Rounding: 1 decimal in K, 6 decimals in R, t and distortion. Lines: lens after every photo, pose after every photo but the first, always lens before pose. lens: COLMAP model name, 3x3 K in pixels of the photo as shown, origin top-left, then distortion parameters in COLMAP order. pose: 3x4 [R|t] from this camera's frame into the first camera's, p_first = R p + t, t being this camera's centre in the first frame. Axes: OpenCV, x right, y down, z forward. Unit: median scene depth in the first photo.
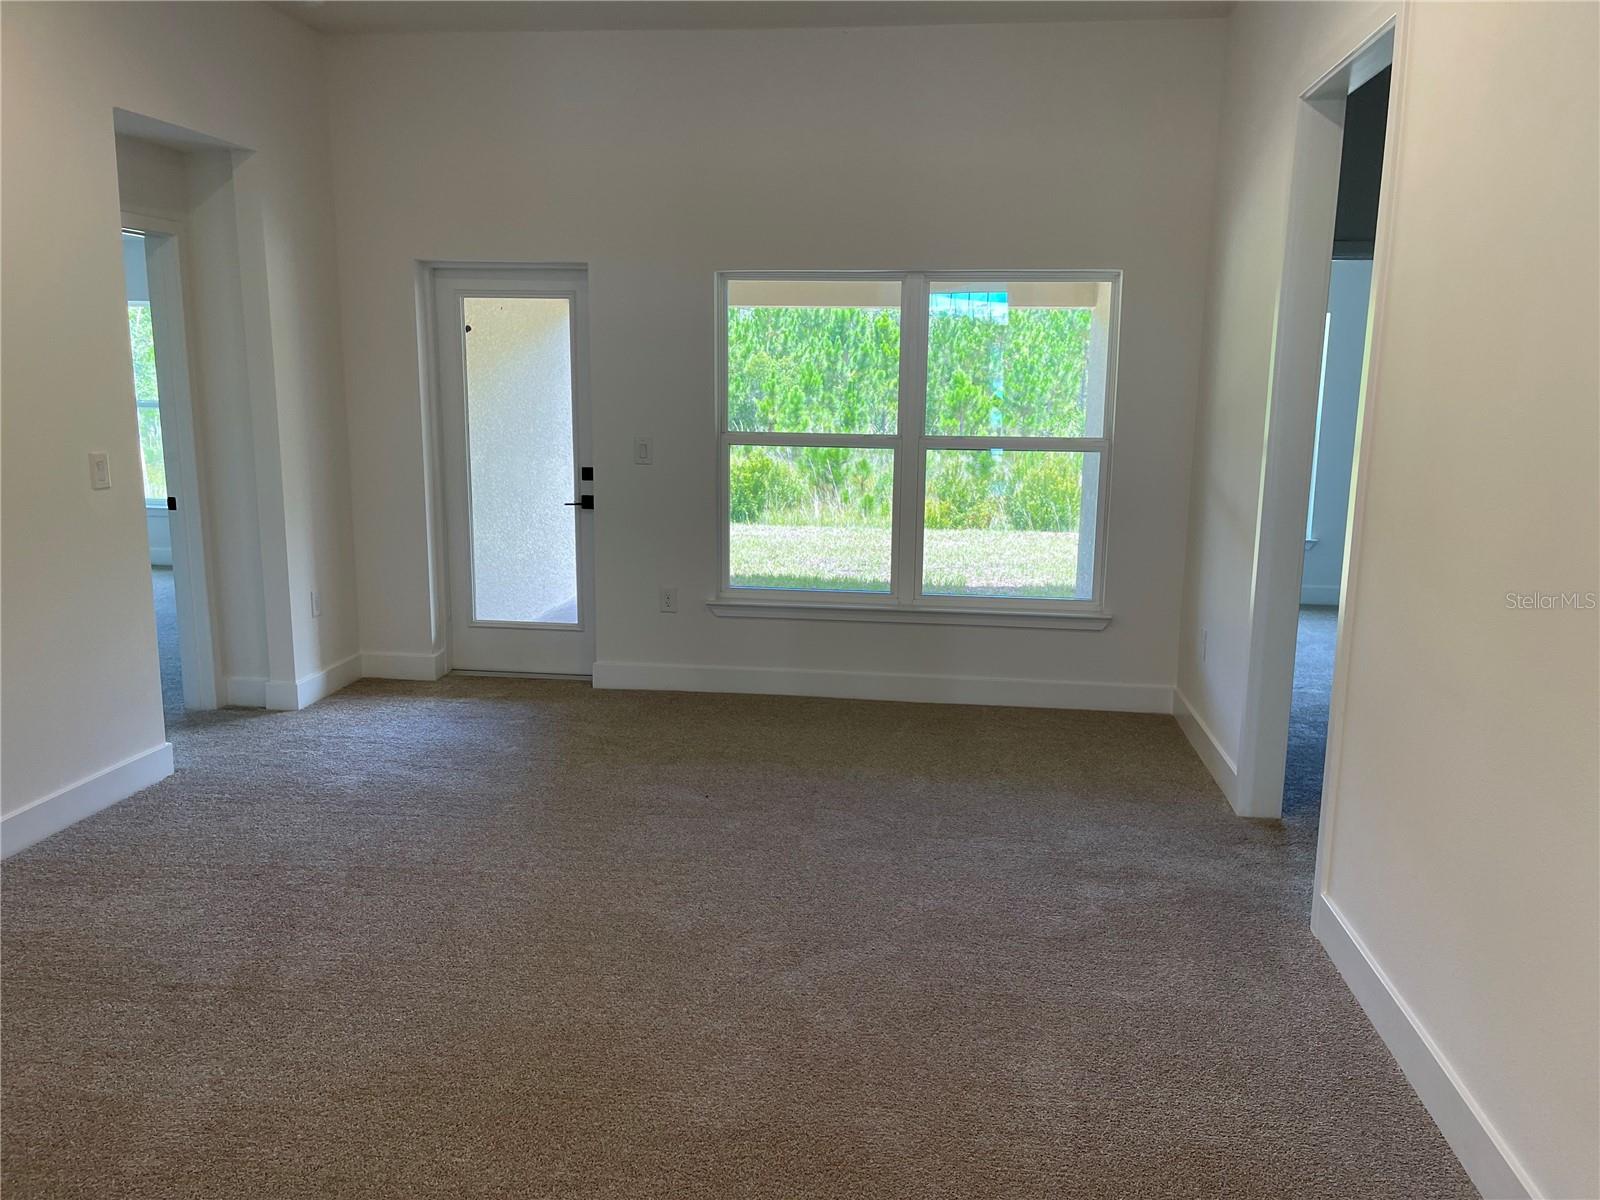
lens RADIAL K [[1213.8, 0, 811.8], [0, 1213.8, 586.3], [0, 0, 1]] dist [0.041418, 0.007398]
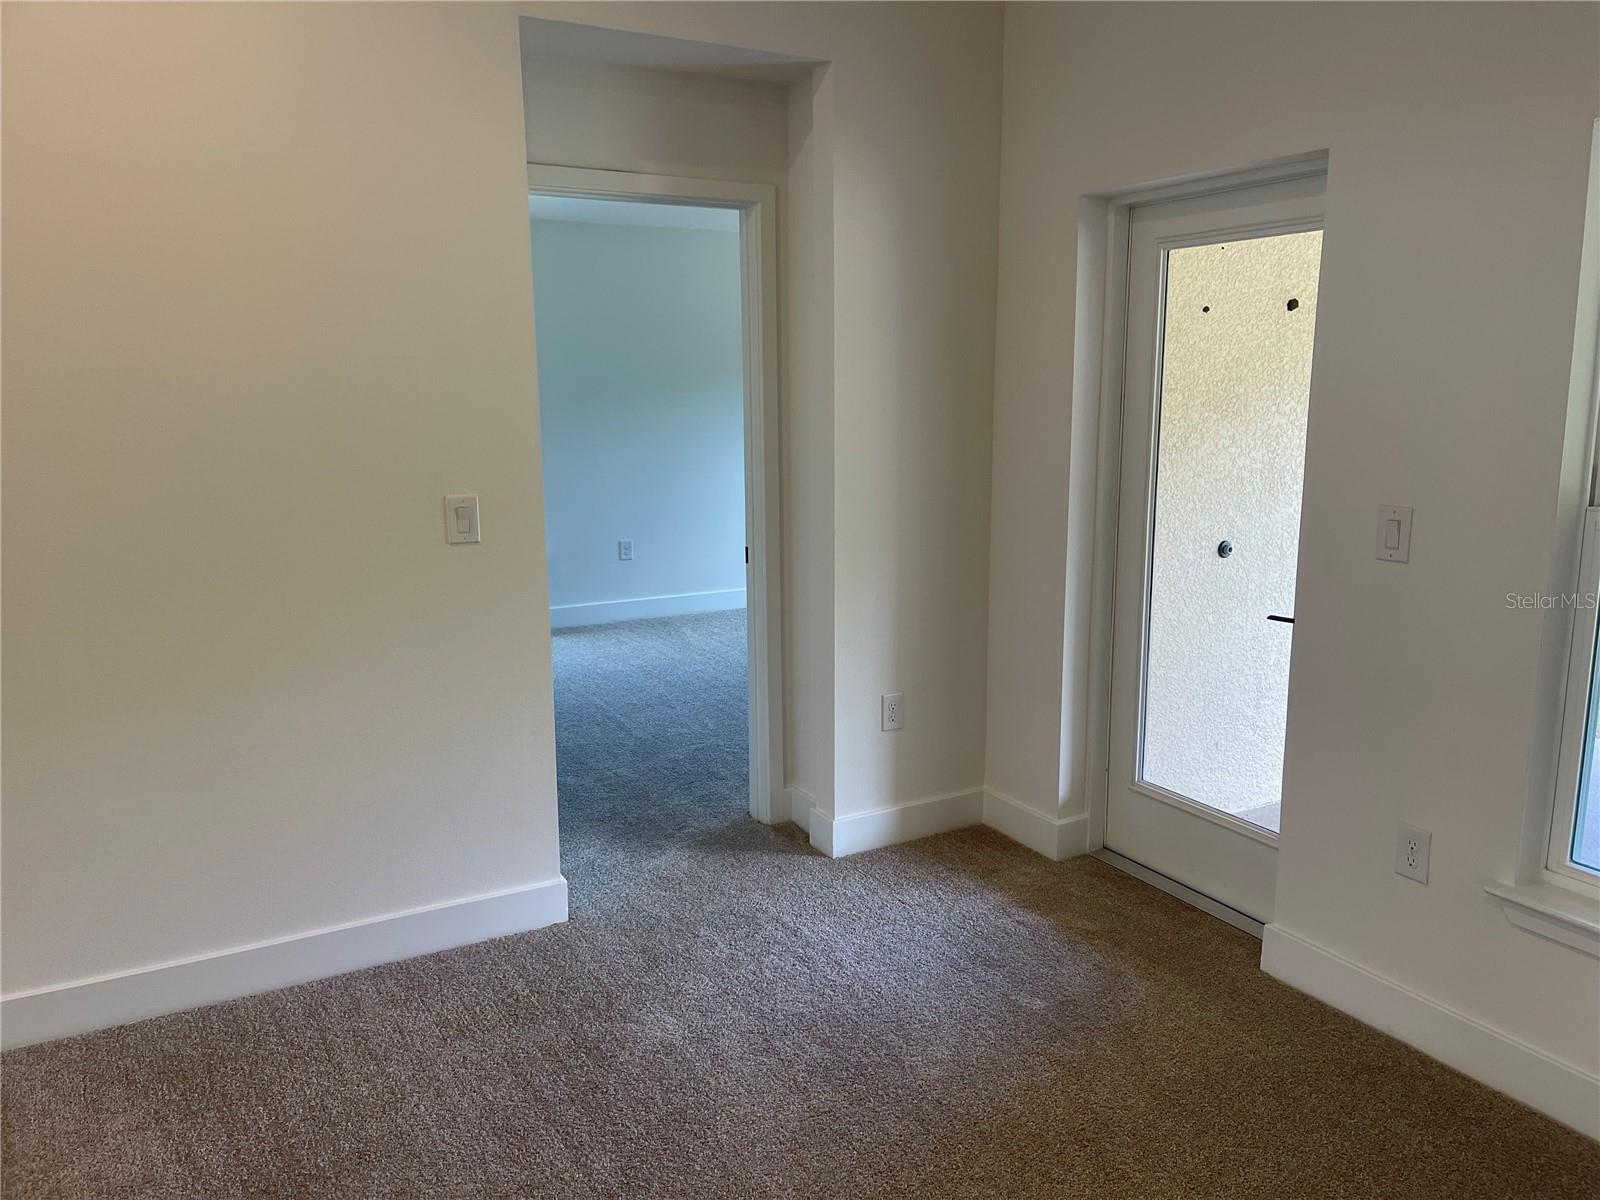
lens RADIAL K [[1213.8, 0, 800.8], [0, 1213.8, 610.5], [0, 0, 1]] dist [0.041418, 0.007398]
pose [[0.595932, 0.137979, -0.791092, 0.106323], [-0.125899, 0.988999, 0.077657, -0.091066], [0.793104, 0.053319, 0.606748, 0.530172]]
